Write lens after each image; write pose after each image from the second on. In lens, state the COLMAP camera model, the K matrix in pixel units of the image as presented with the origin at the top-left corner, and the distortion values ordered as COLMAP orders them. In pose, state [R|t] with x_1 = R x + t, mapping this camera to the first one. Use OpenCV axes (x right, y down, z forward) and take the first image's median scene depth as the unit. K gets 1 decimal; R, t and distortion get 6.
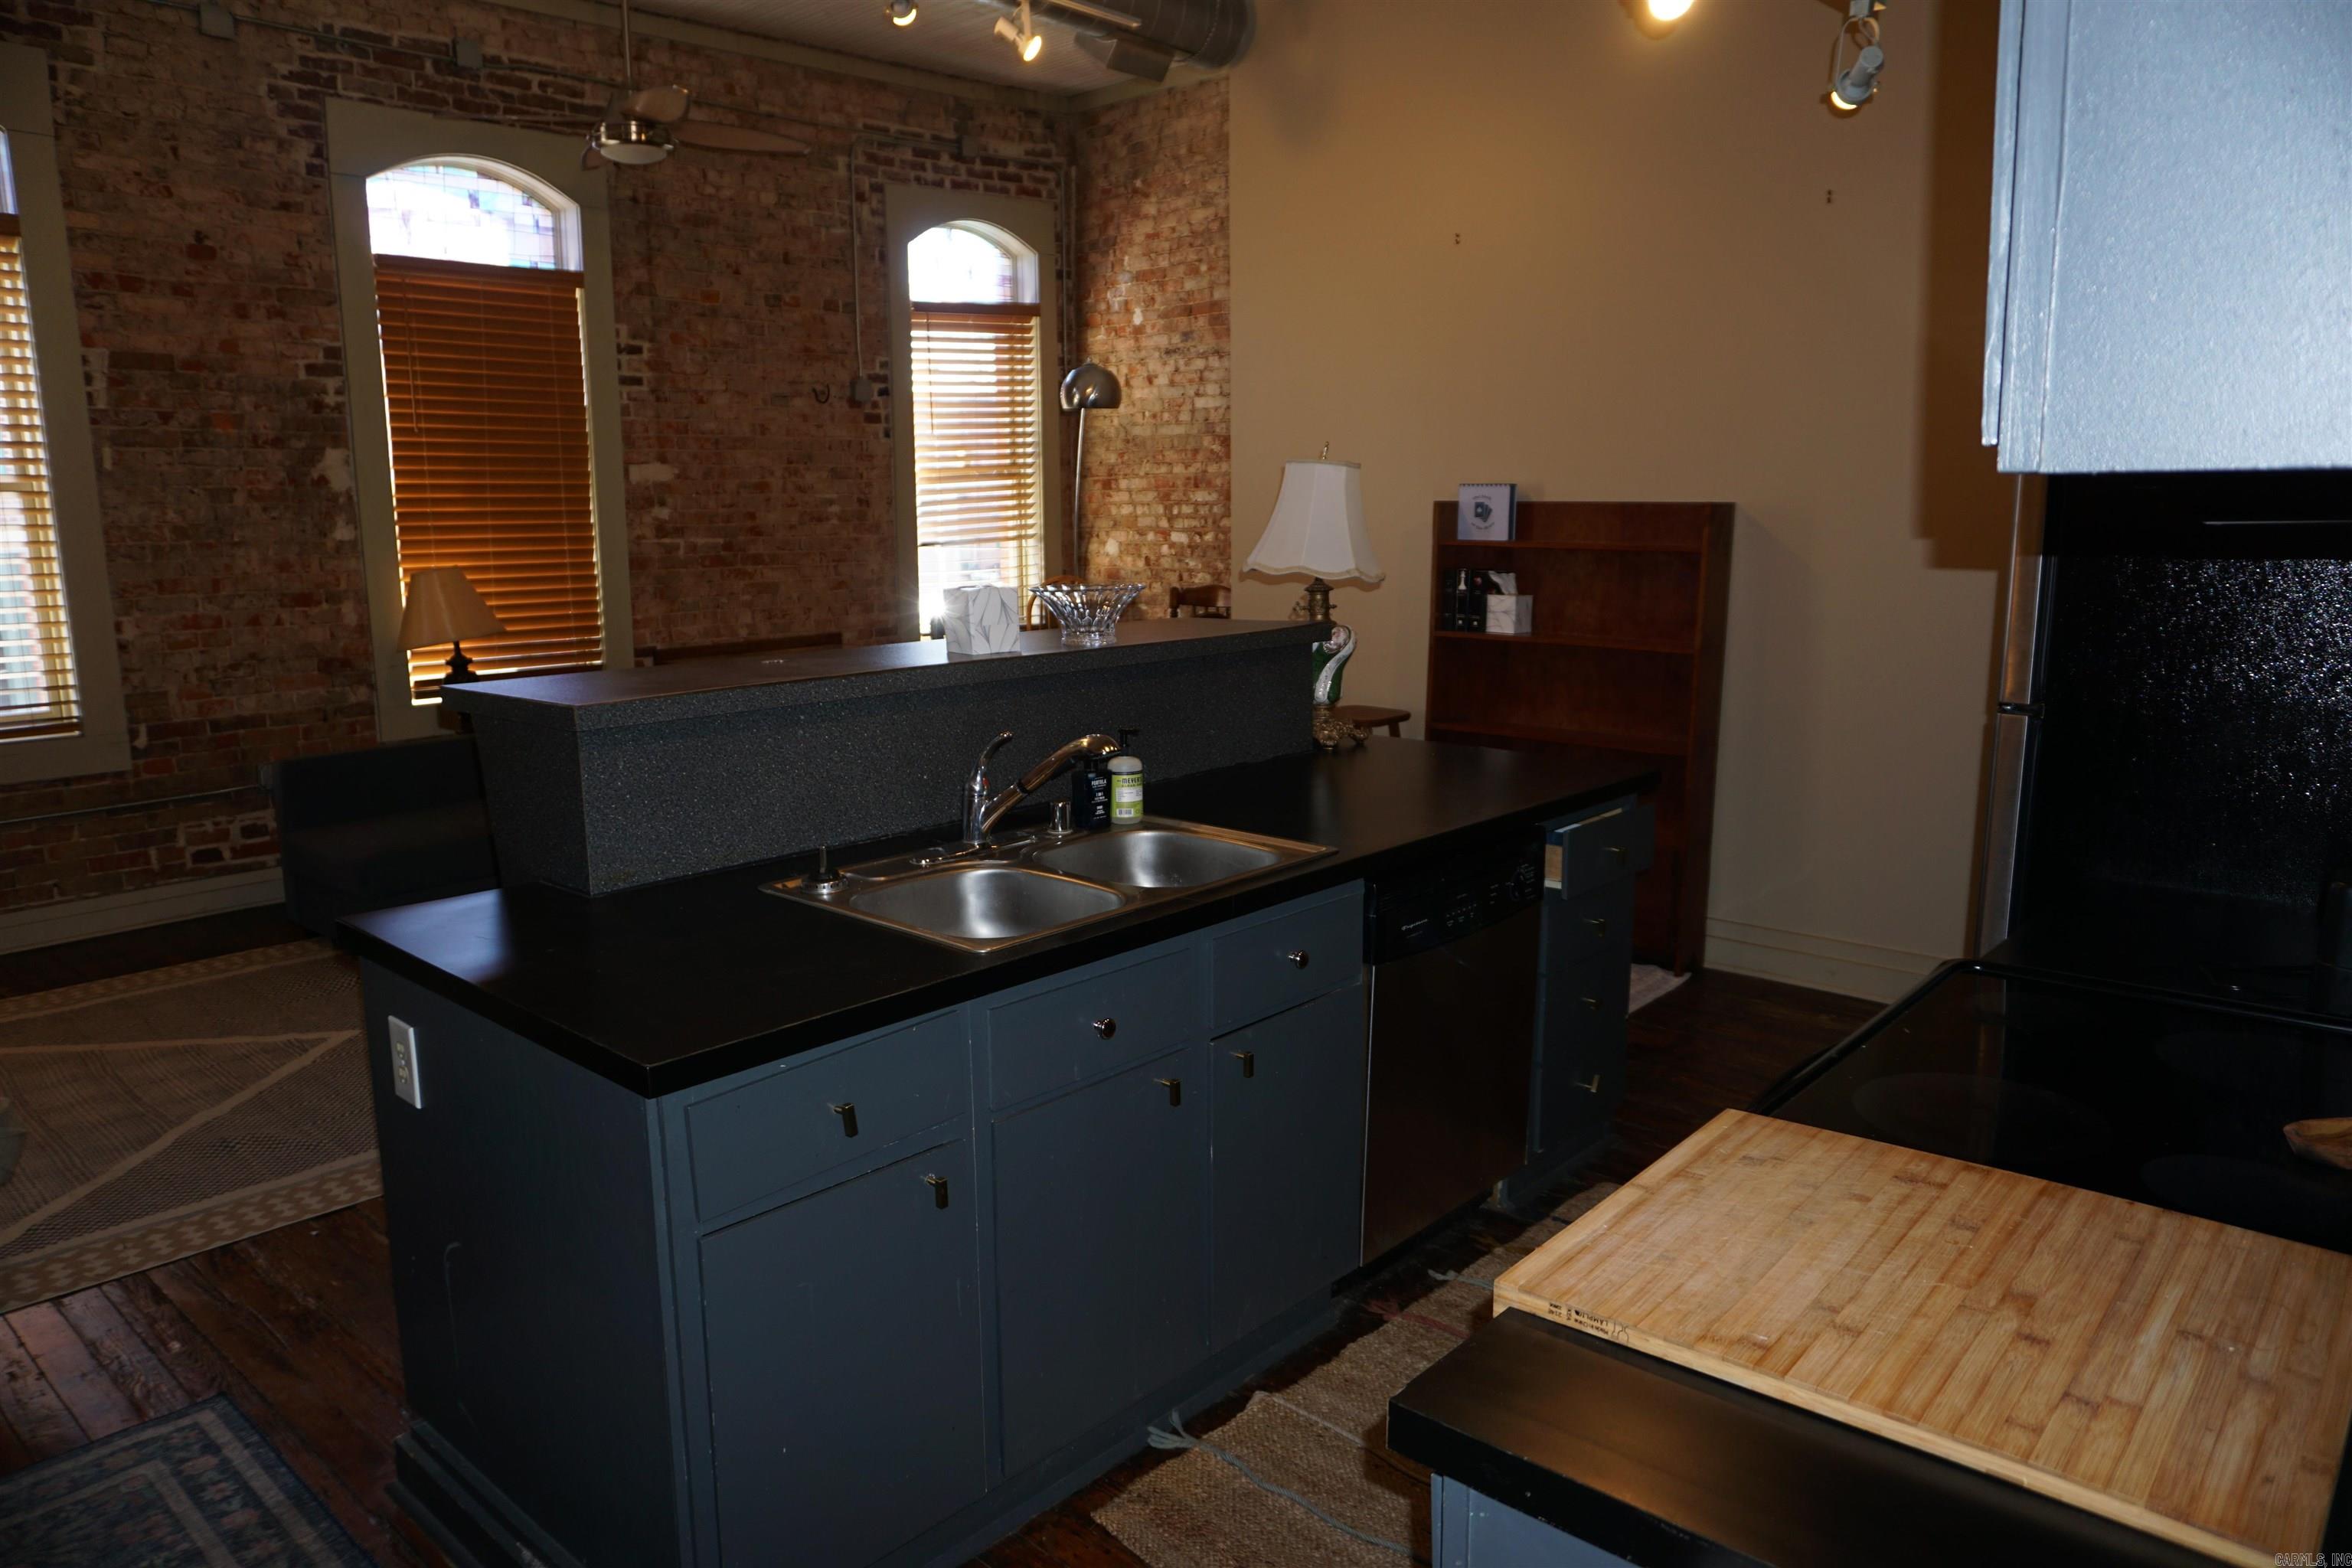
lens RADIAL K [[1571.7, 0, 1164.8], [0, 1571.7, 776.8], [0, 0, 1]] dist [-0.050019, 0.032897]
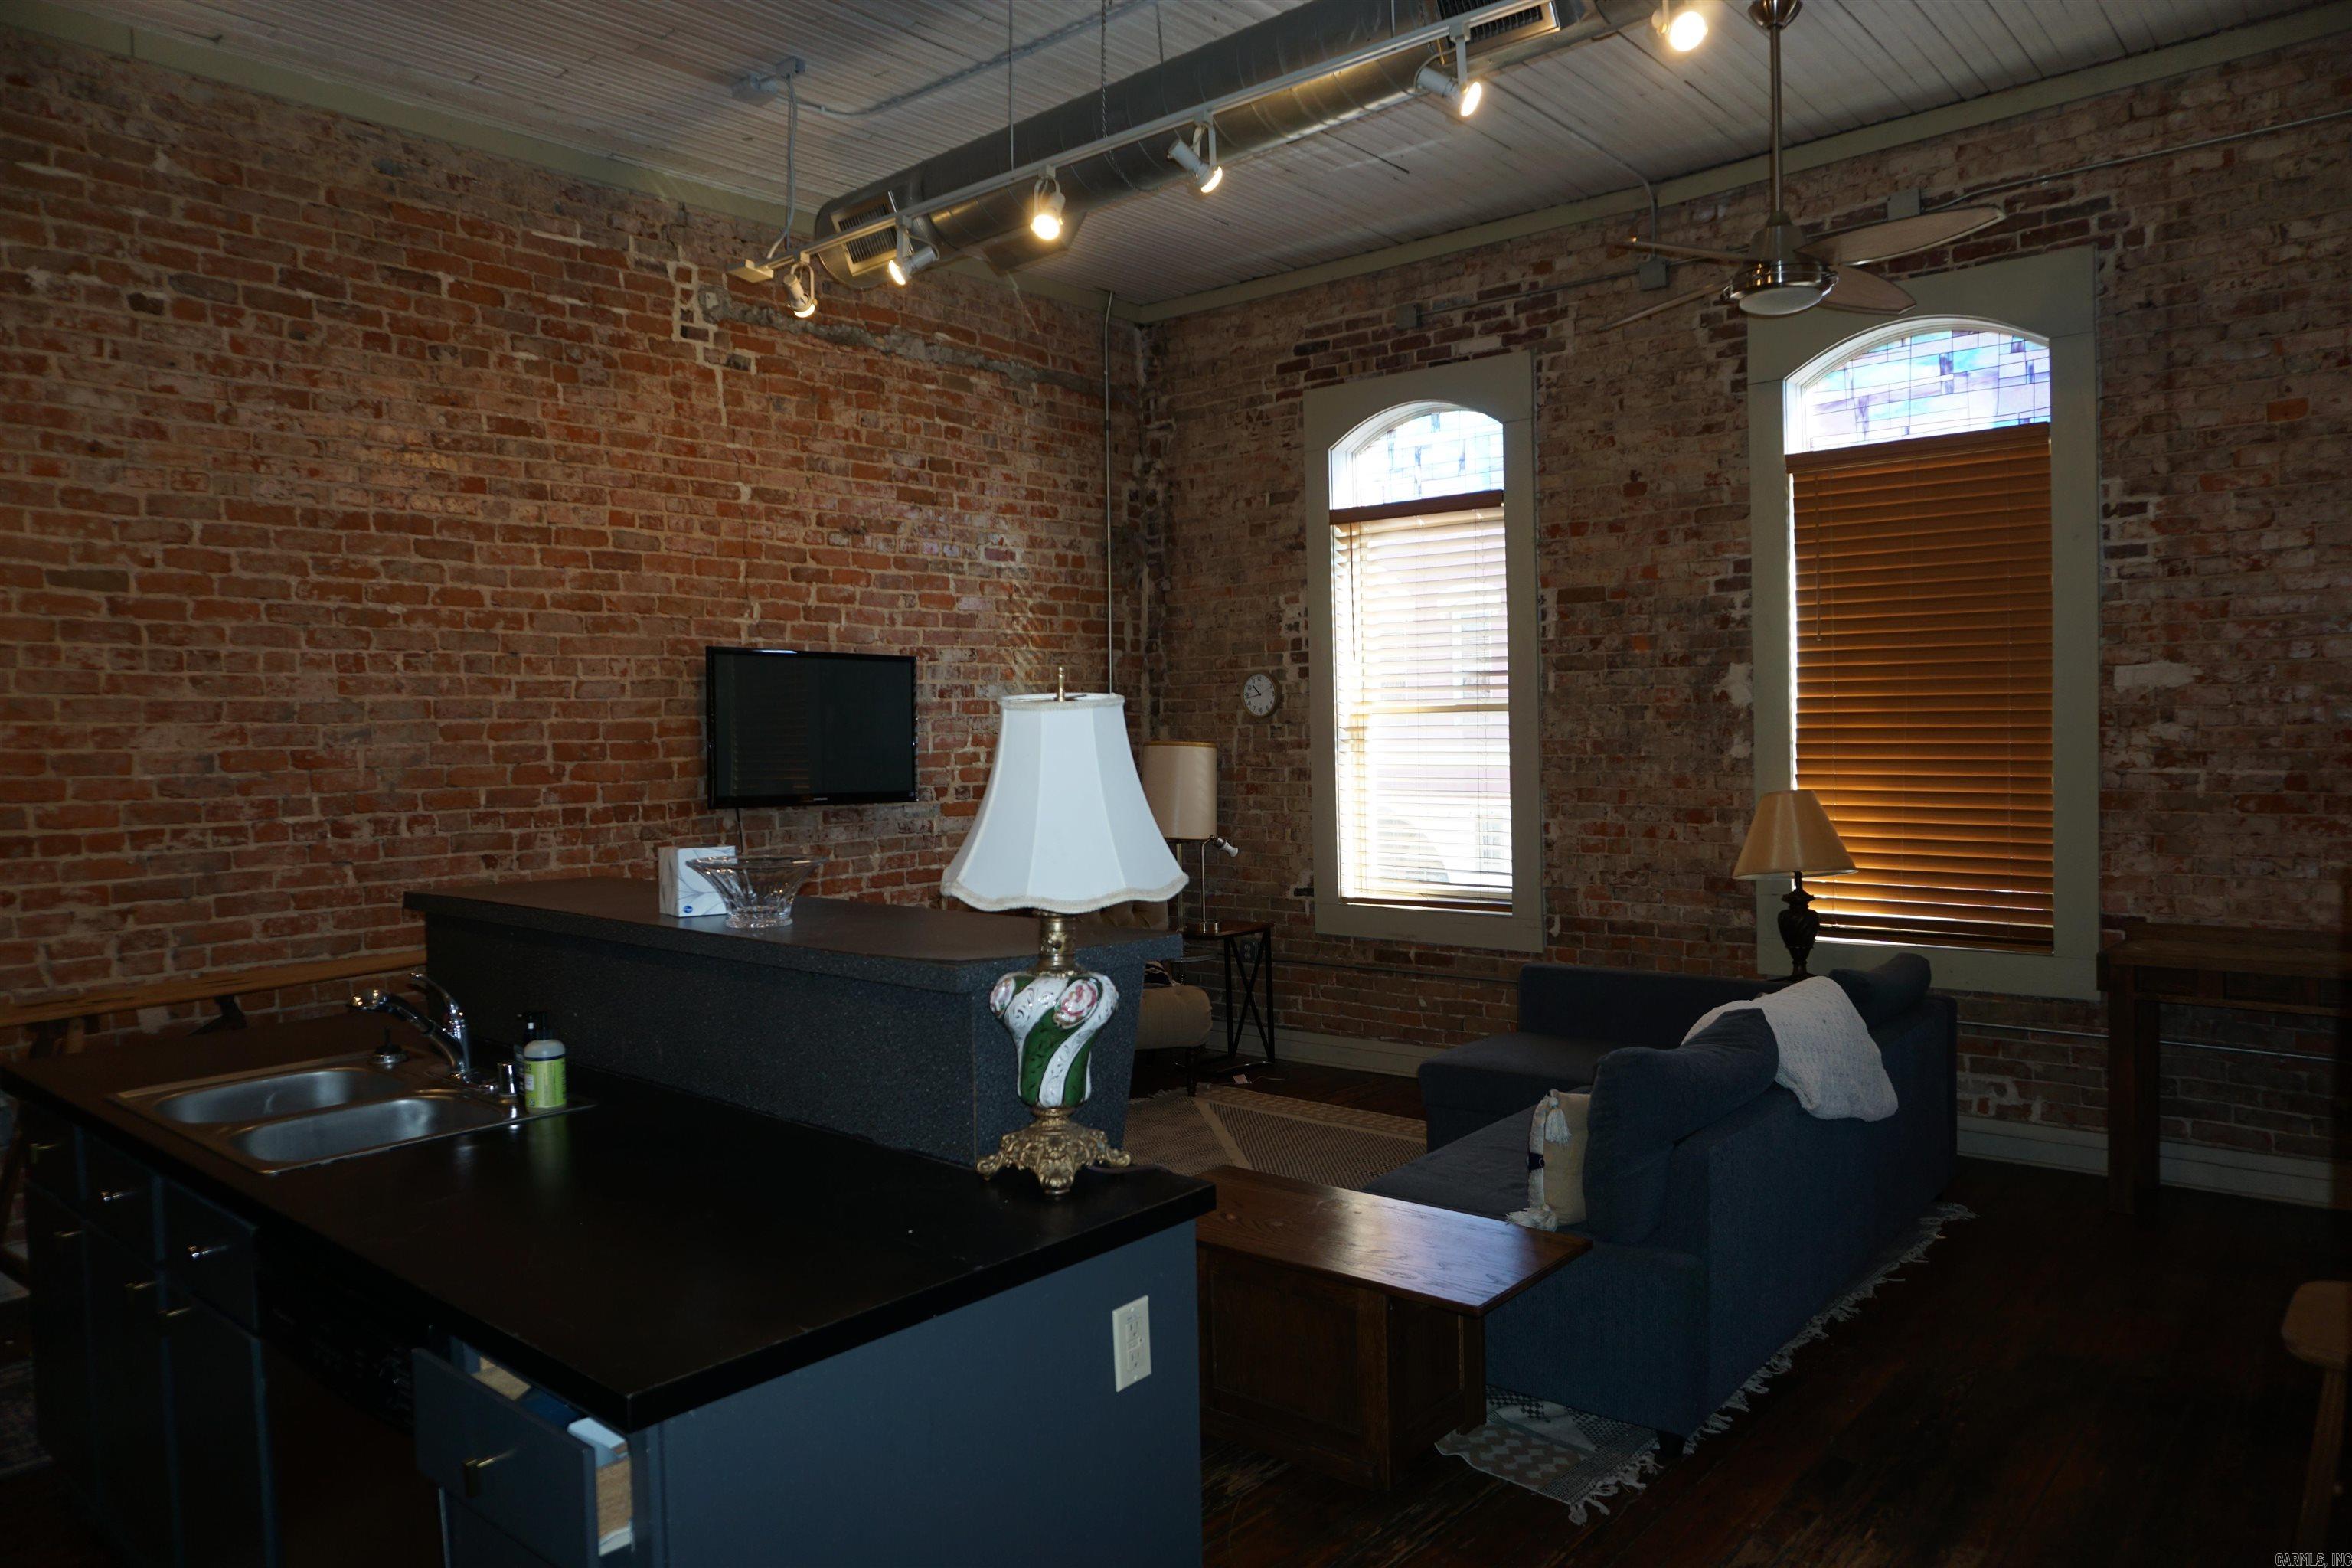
lens RADIAL K [[1571.7, 0, 1168.2], [0, 1571.7, 778.2], [0, 0, 1]] dist [-0.050019, 0.032897]
pose [[0.018365, 0.042733, -0.998918, 0.433028], [-0.153547, 0.987355, 0.039415, -0.125471], [0.987971, 0.152657, 0.024695, 0.639144]]
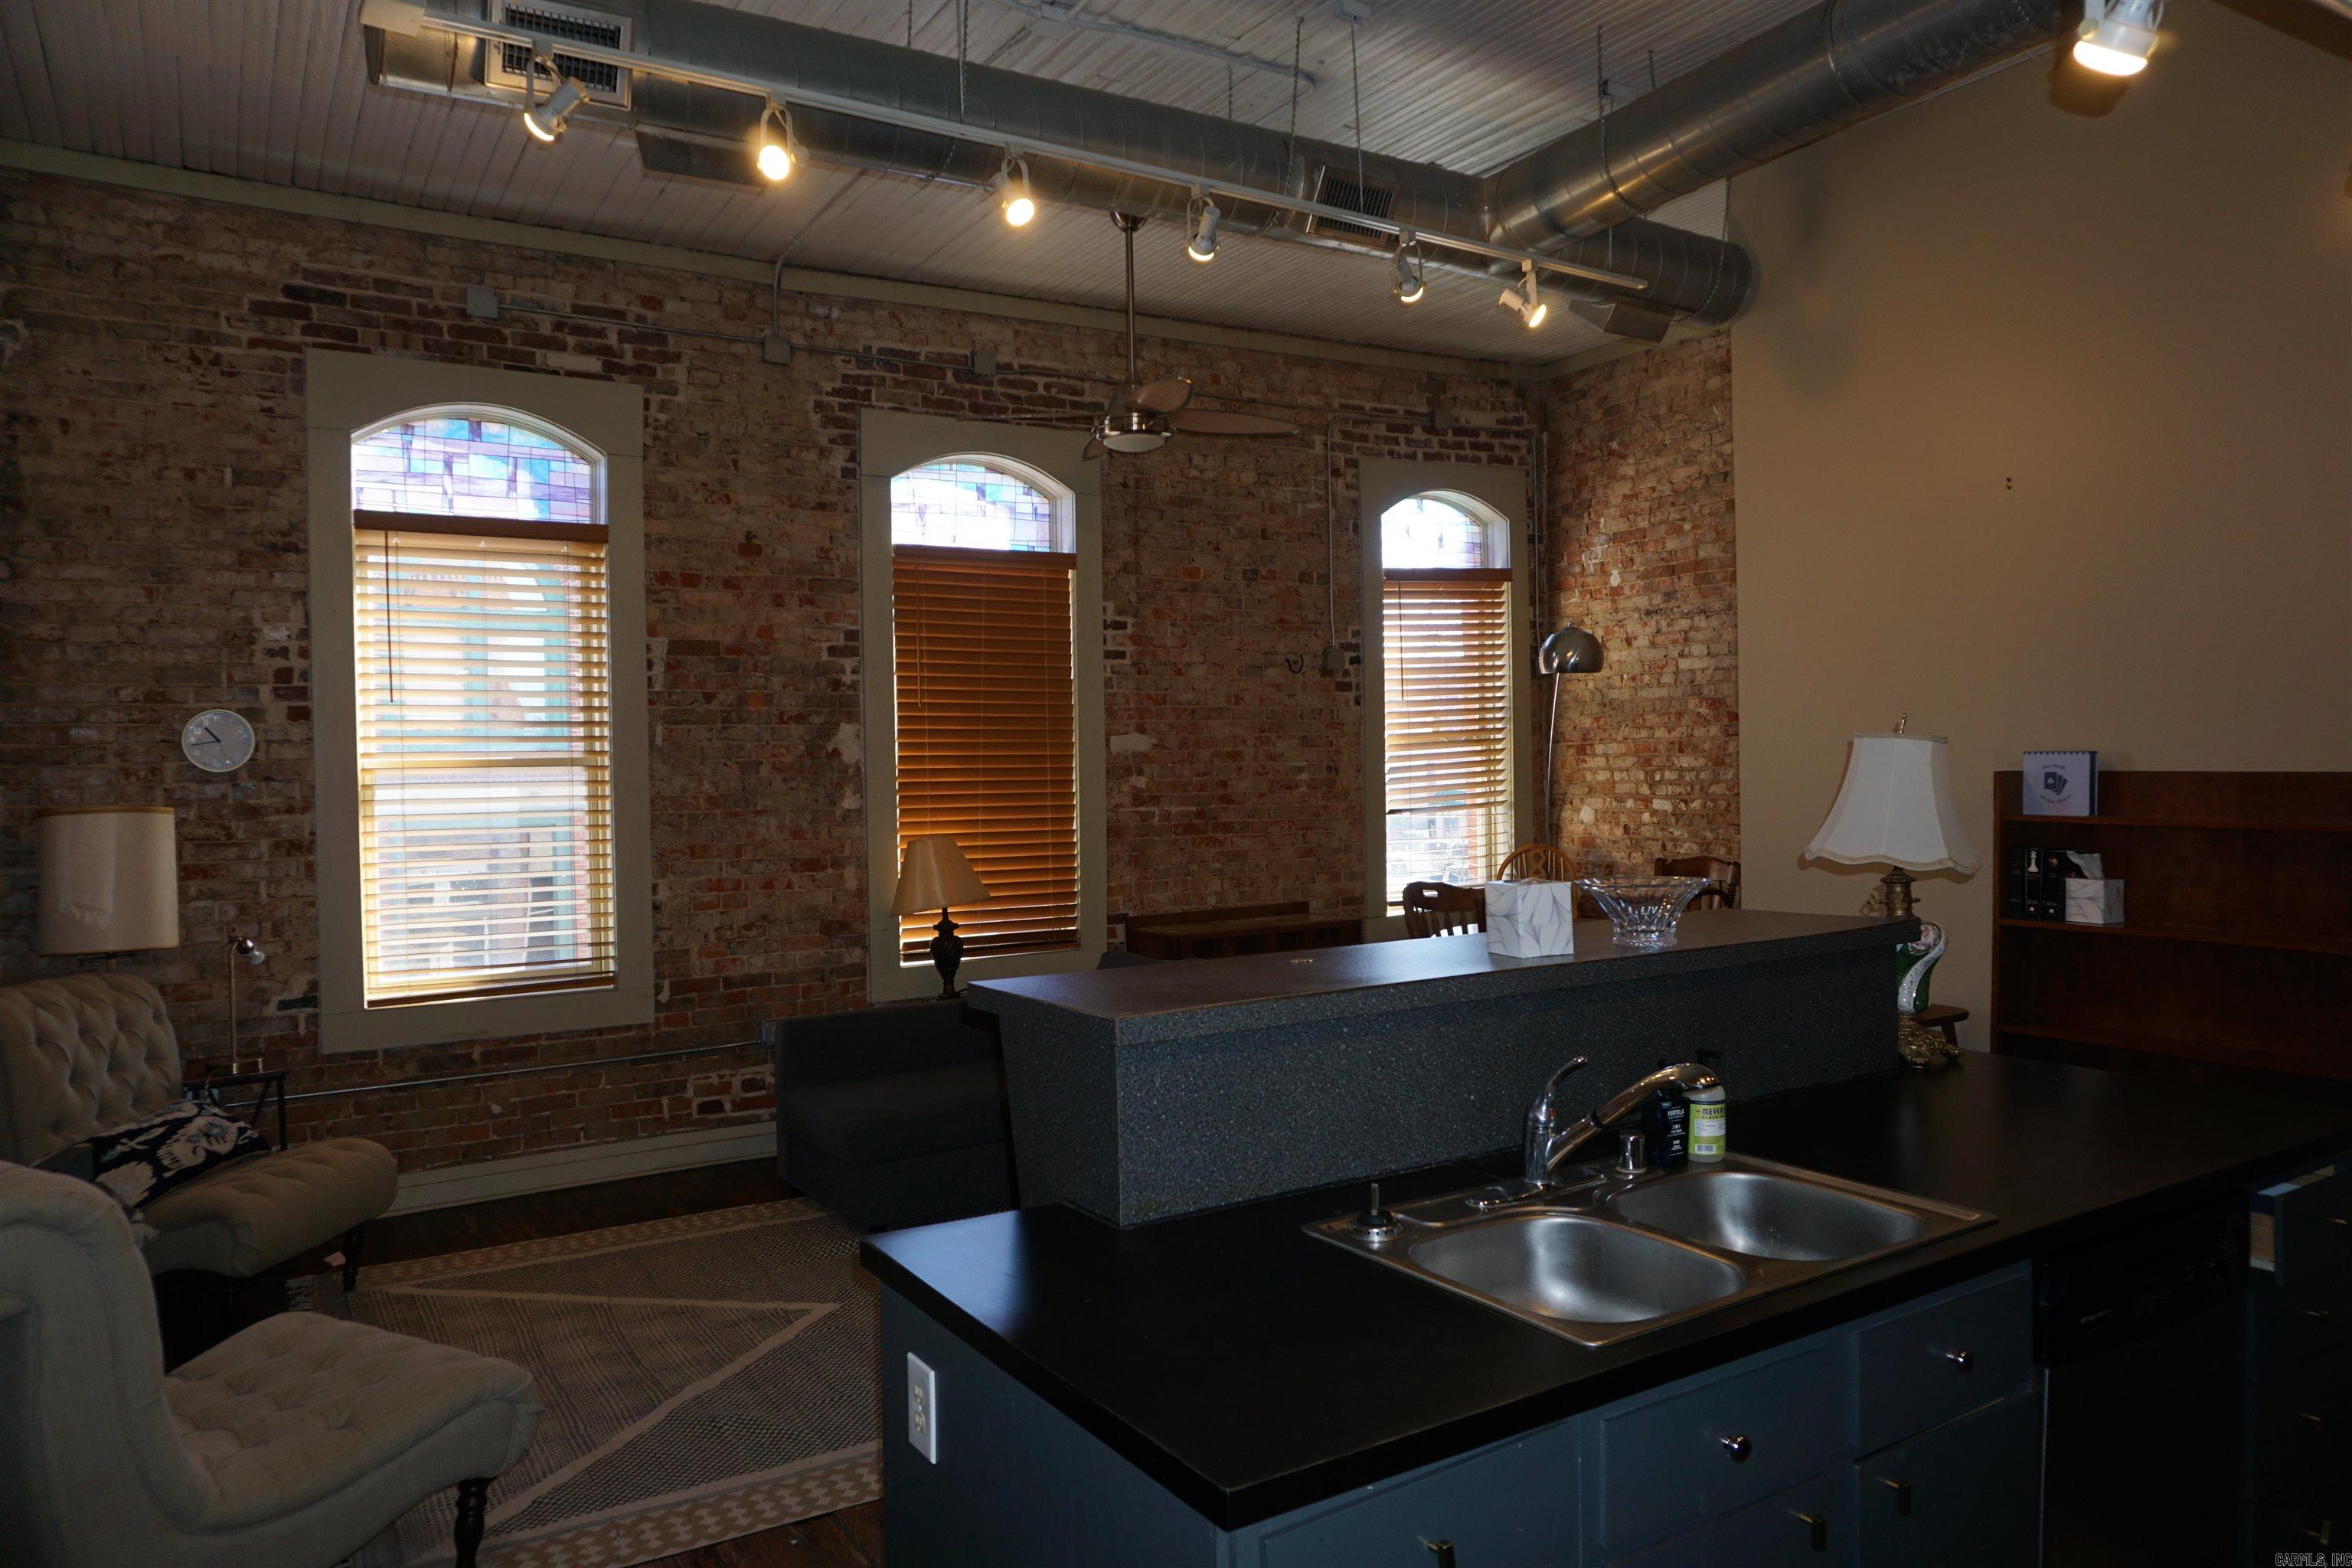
lens RADIAL K [[1571.7, 0, 1169.7], [0, 1571.7, 777.1], [0, 0, 1]] dist [-0.050019, 0.032897]
pose [[0.964429, -0.004641, -0.264300, -0.038928], [-0.038094, 0.986969, -0.156339, -0.015790], [0.261581, 0.160846, 0.951685, 0.041131]]
